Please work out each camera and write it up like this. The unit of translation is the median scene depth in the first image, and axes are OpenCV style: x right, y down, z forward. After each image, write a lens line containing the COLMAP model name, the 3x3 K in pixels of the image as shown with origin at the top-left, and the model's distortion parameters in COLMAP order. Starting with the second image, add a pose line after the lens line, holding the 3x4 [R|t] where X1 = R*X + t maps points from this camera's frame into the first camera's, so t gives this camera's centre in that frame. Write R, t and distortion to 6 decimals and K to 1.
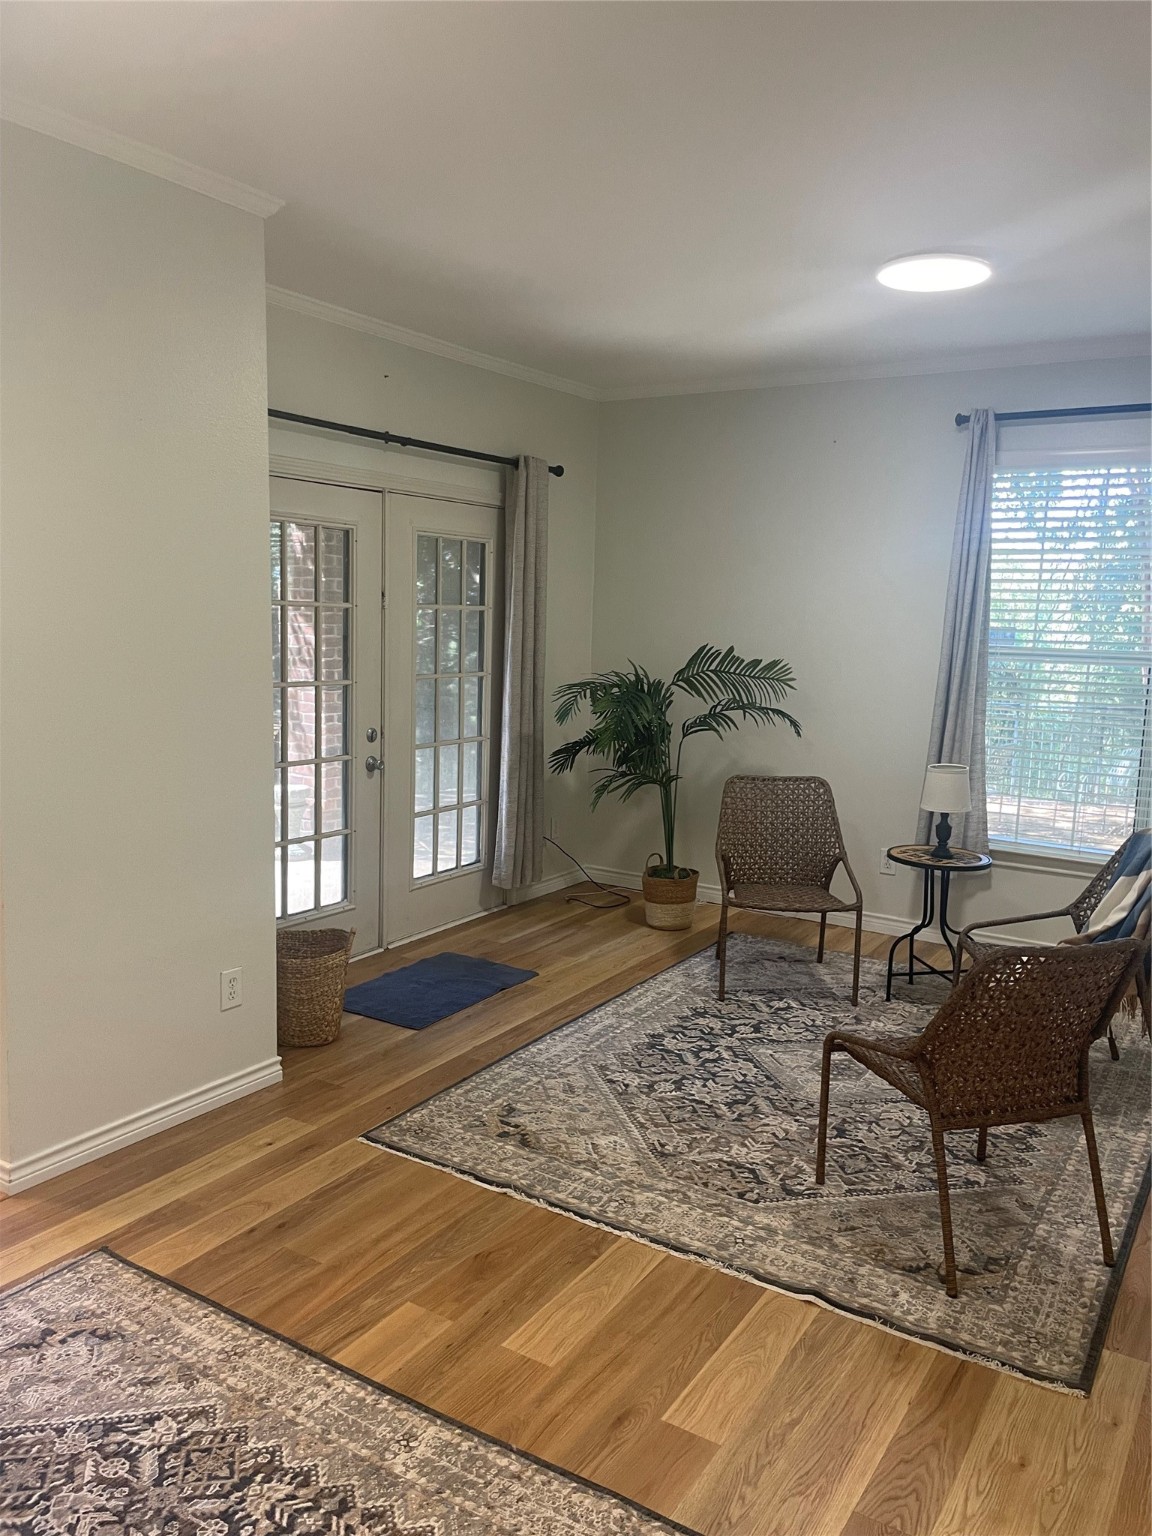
lens RADIAL K [[1154.5, 0, 575.1], [0, 1154.5, 773.5], [0, 0, 1]] dist [0.086462, -0.125879]
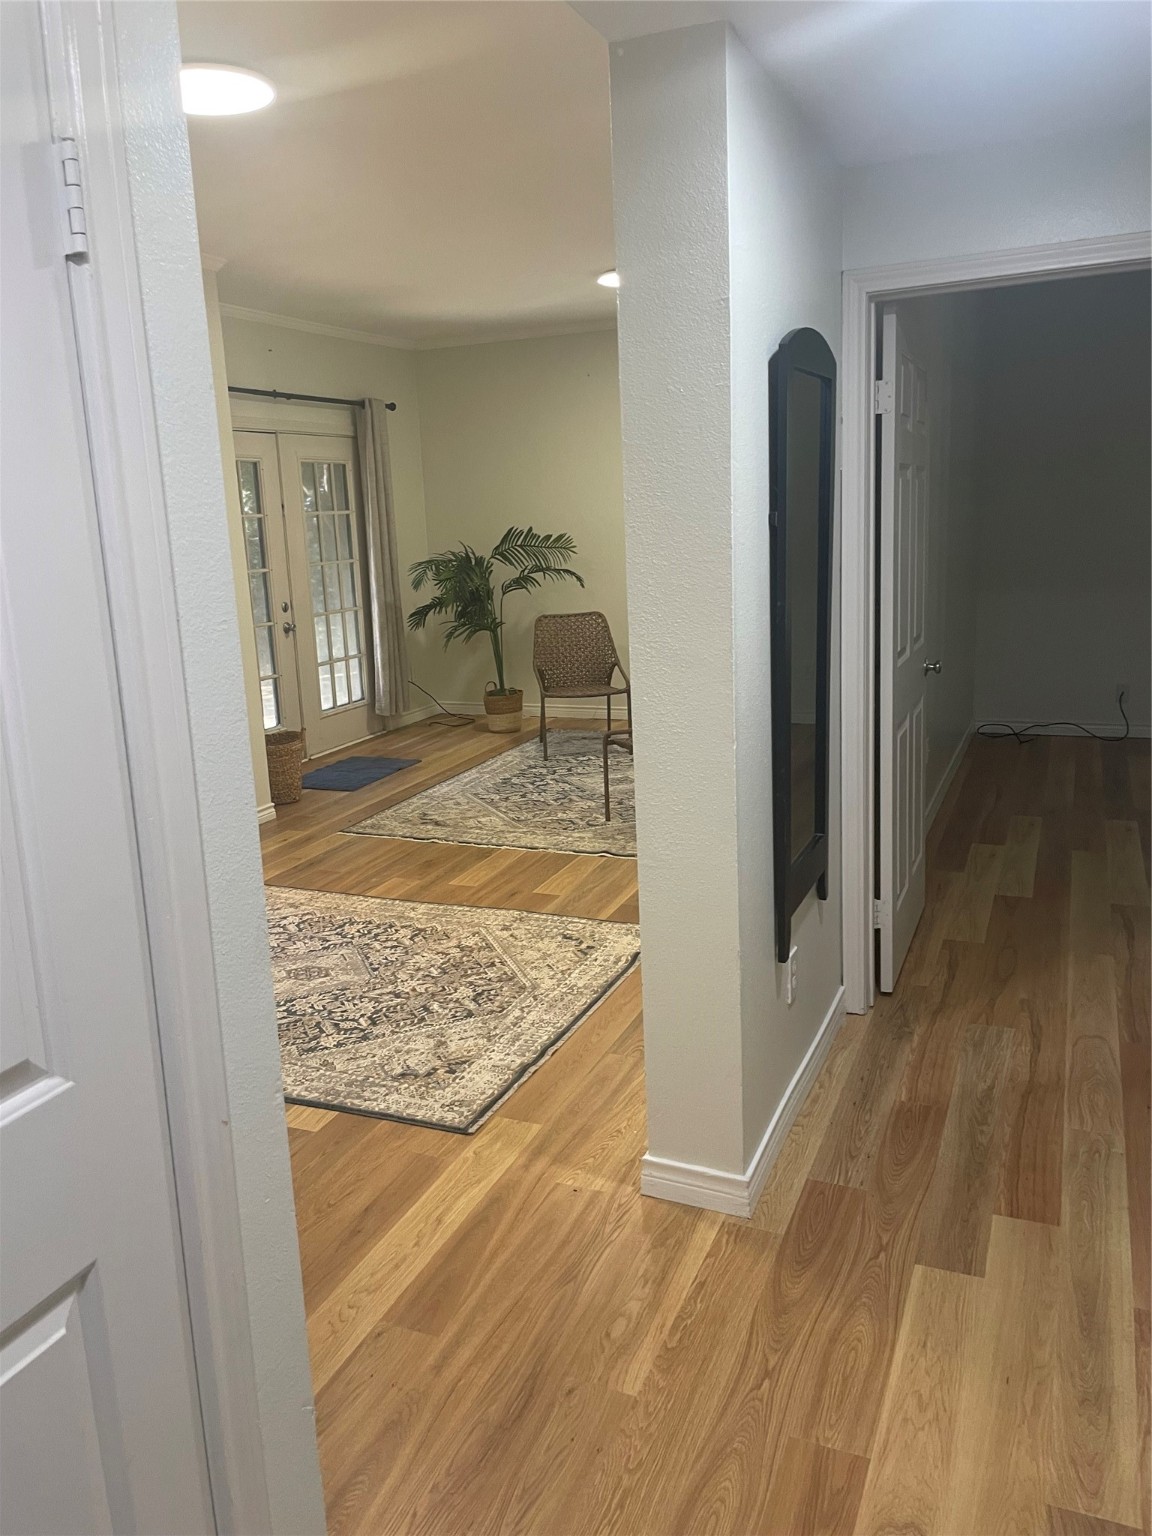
lens RADIAL K [[1158.4, 0, 568.3], [0, 1158.4, 743.7], [0, 0, 1]] dist [0.071133, -0.104641]
pose [[0.983411, -0.100373, 0.151087, -0.064056], [0.091647, 0.993754, 0.063669, 0.070703], [-0.156534, -0.048766, 0.986468, -0.445049]]
